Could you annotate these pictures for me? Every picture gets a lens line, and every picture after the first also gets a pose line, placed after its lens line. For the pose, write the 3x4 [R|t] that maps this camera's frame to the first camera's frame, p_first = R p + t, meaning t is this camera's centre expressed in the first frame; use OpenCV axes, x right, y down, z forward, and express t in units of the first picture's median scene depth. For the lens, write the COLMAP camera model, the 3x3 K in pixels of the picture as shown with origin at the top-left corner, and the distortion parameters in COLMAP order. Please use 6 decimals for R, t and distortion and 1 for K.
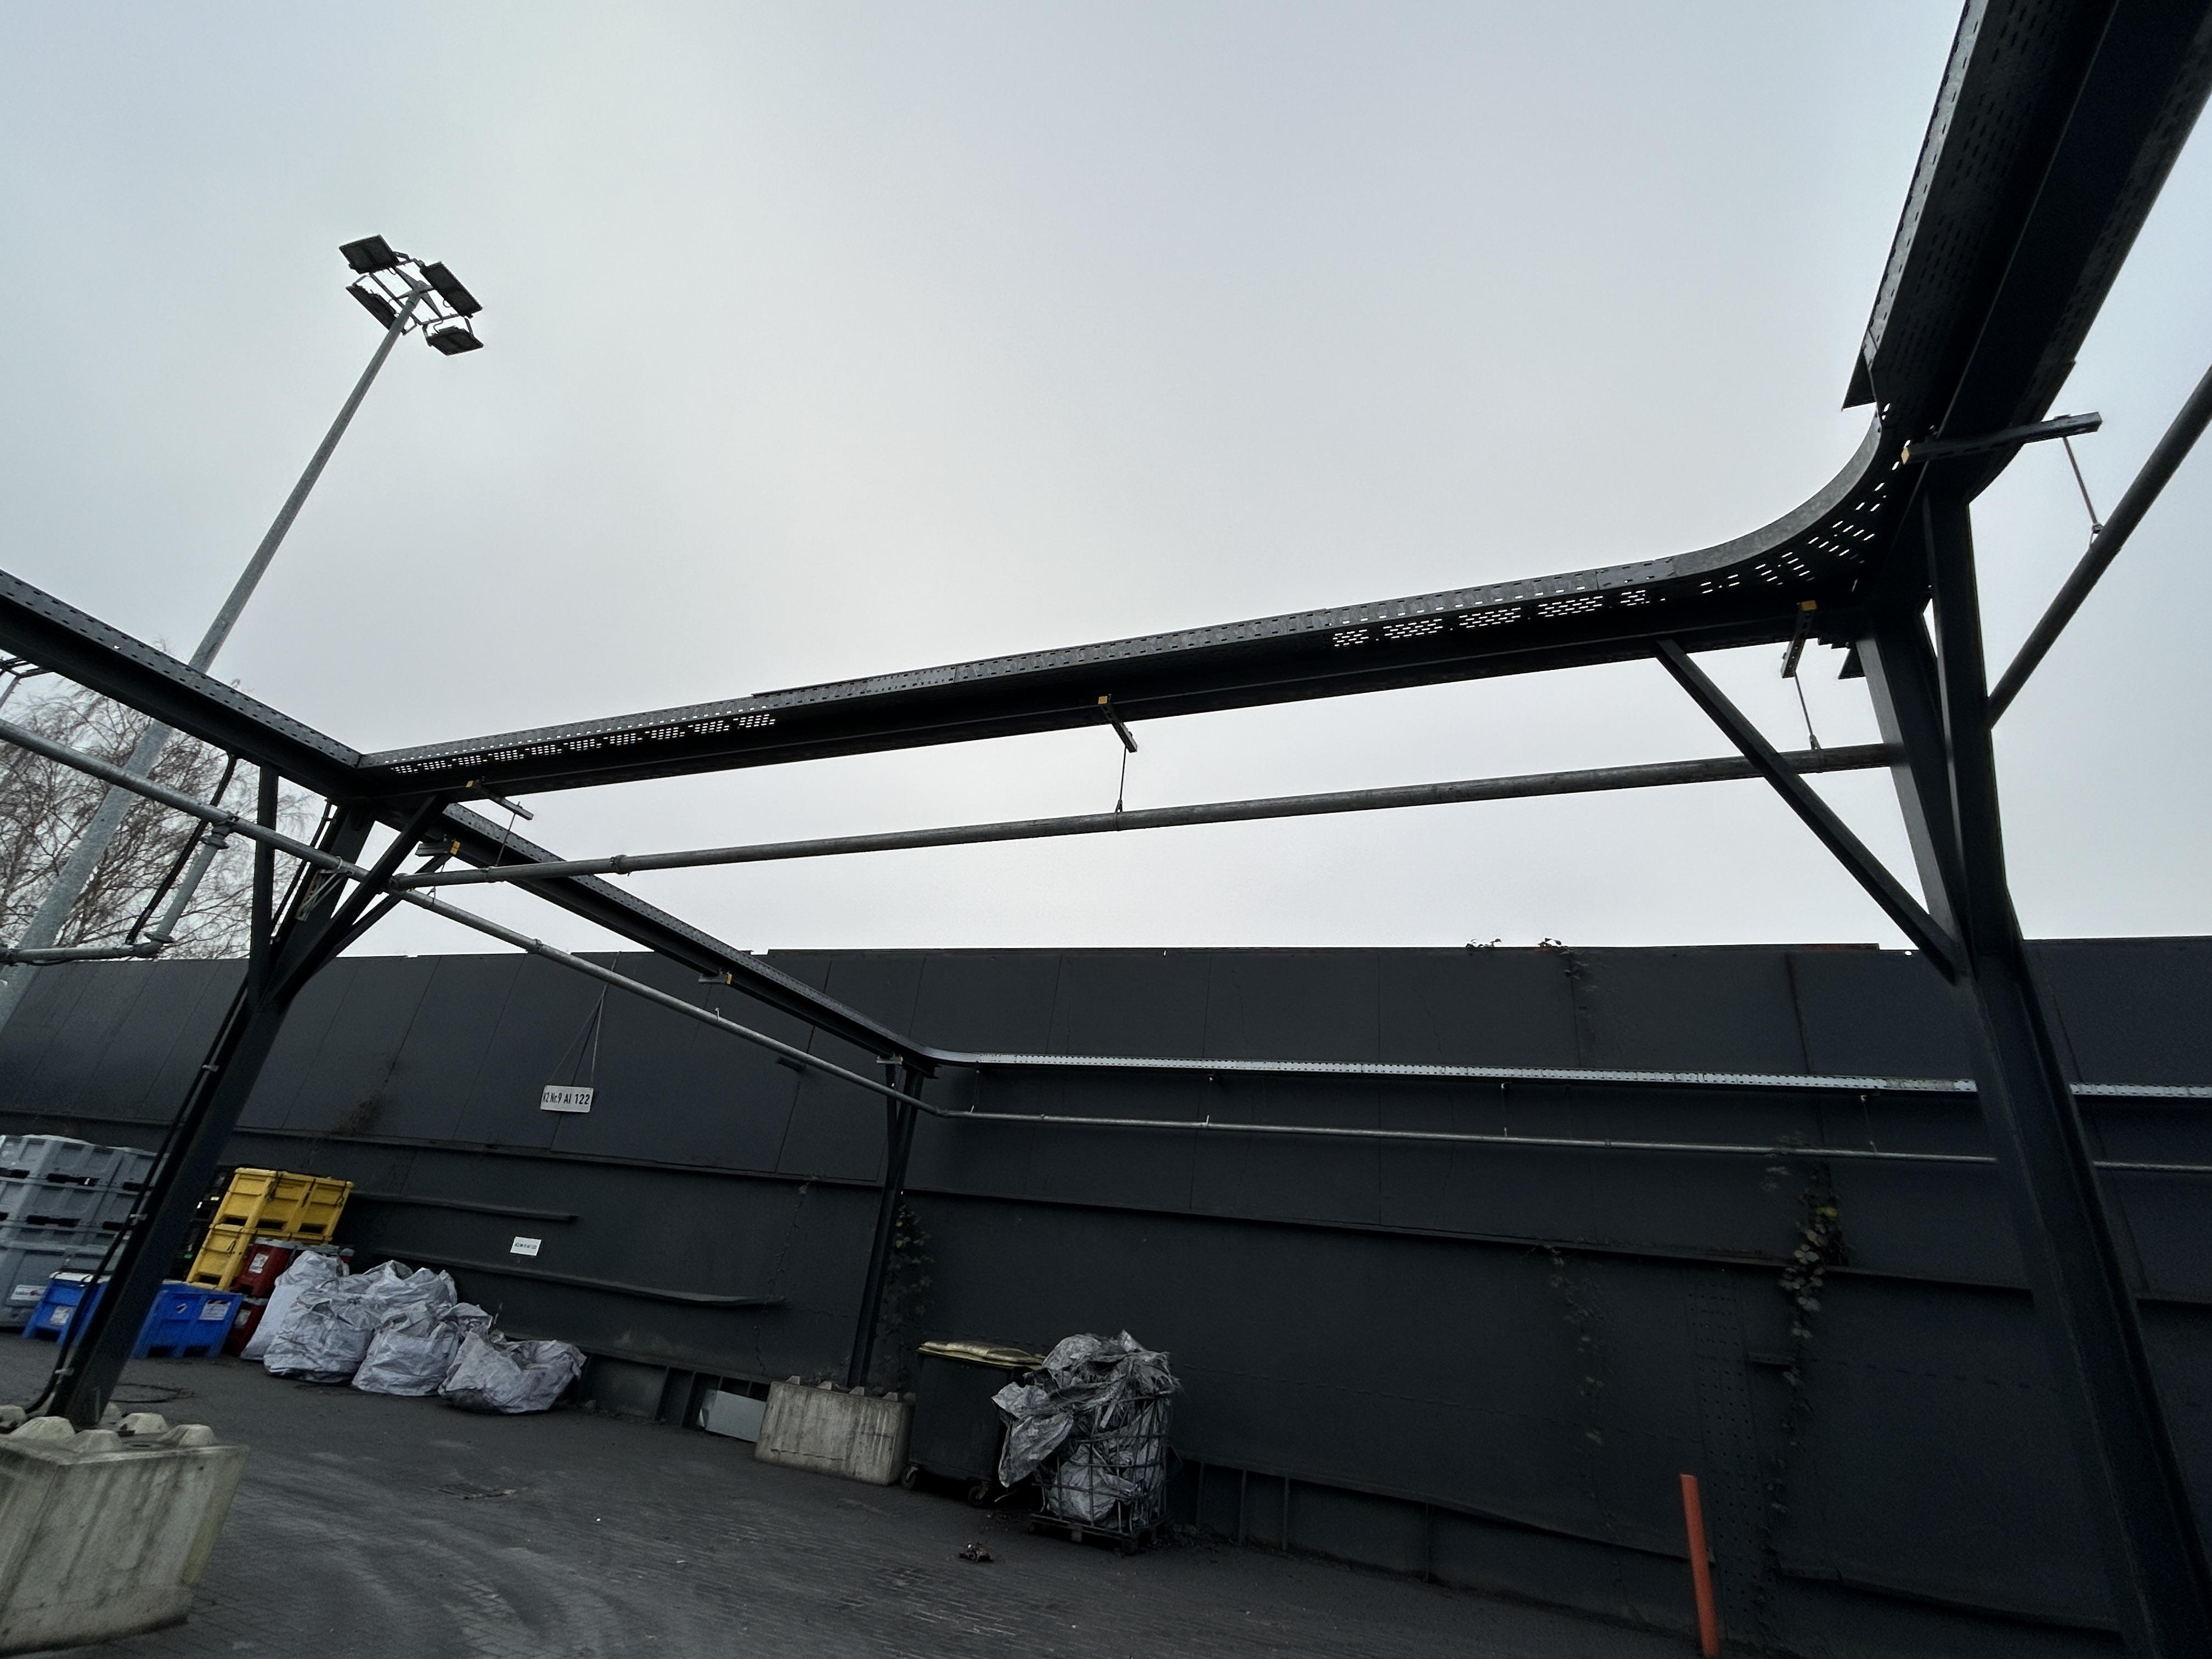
lens RADIAL K [[1006.5, 0, 1103.0], [0, 1006.5, 837.3], [0, 0, 1]] dist [-0.012708, 0.006929]
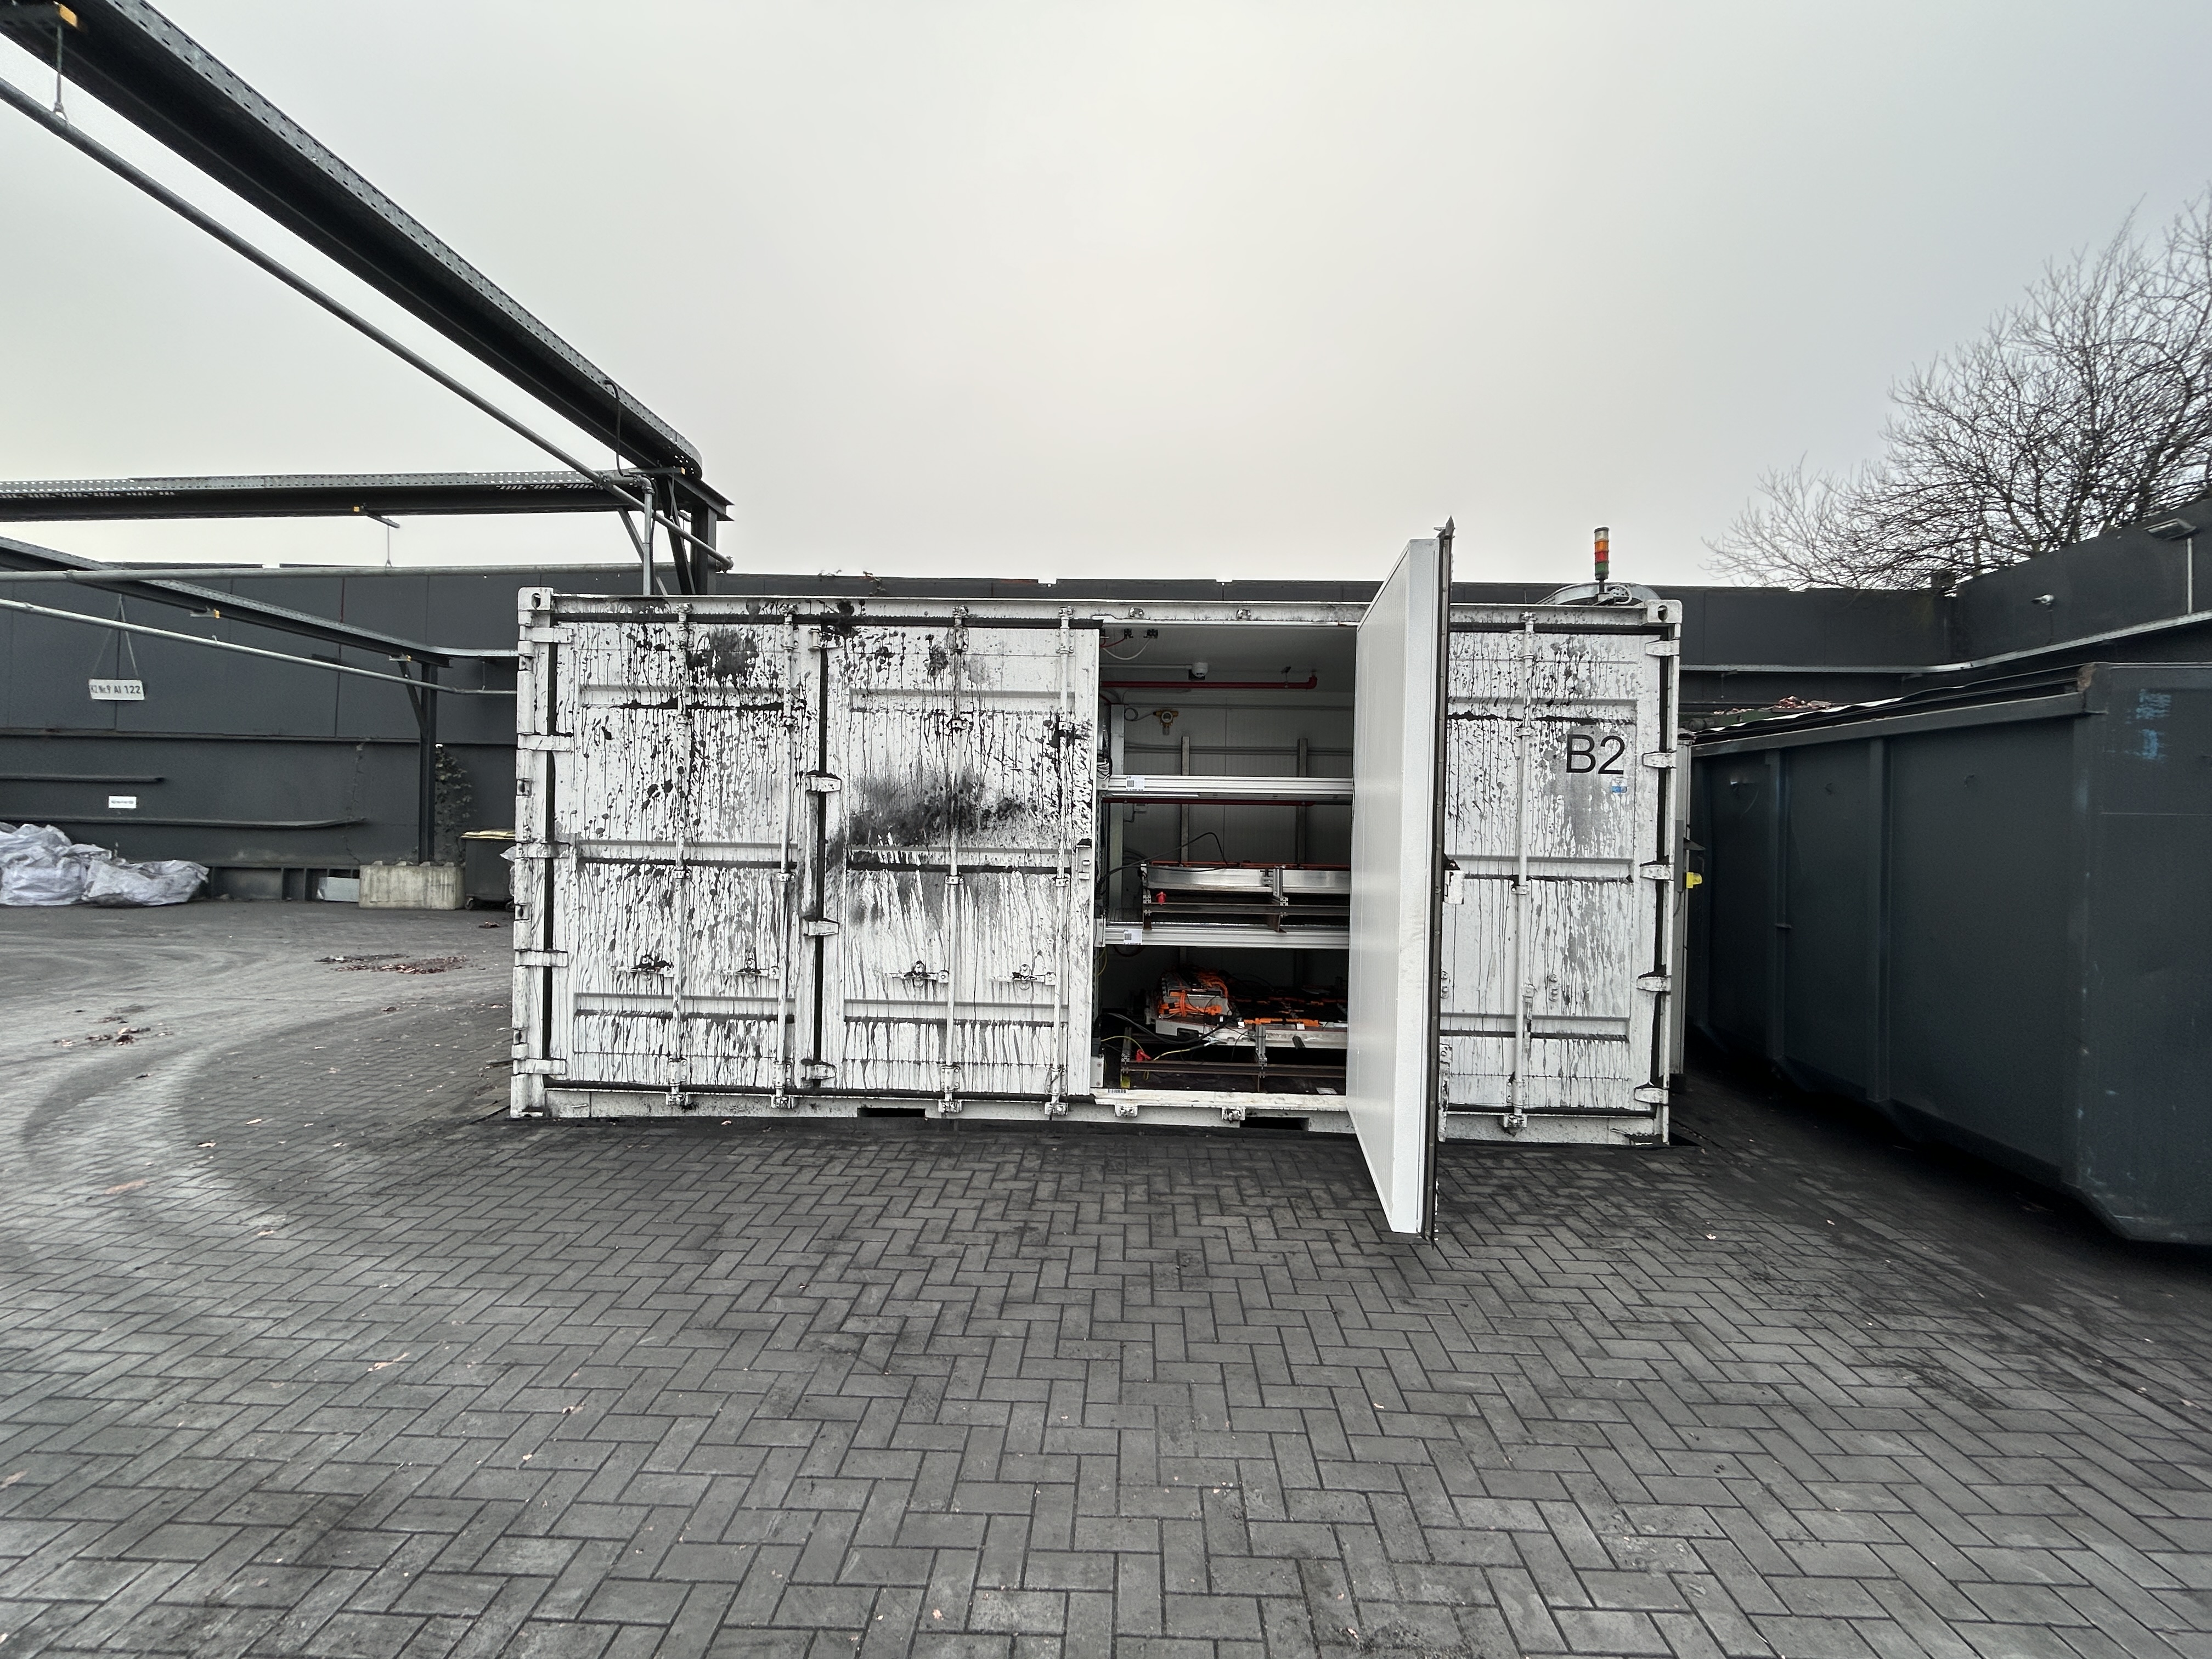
lens RADIAL K [[871.8, 0, 1106.0], [0, 871.8, 829.5], [0, 0, 1]] dist [0.021572, -0.009790]
pose [[0.941847, -0.093464, 0.322781, 0.289523], [-0.062199, 0.895458, 0.440779, -0.164689], [-0.330234, -0.435224, 0.837571, -0.452904]]
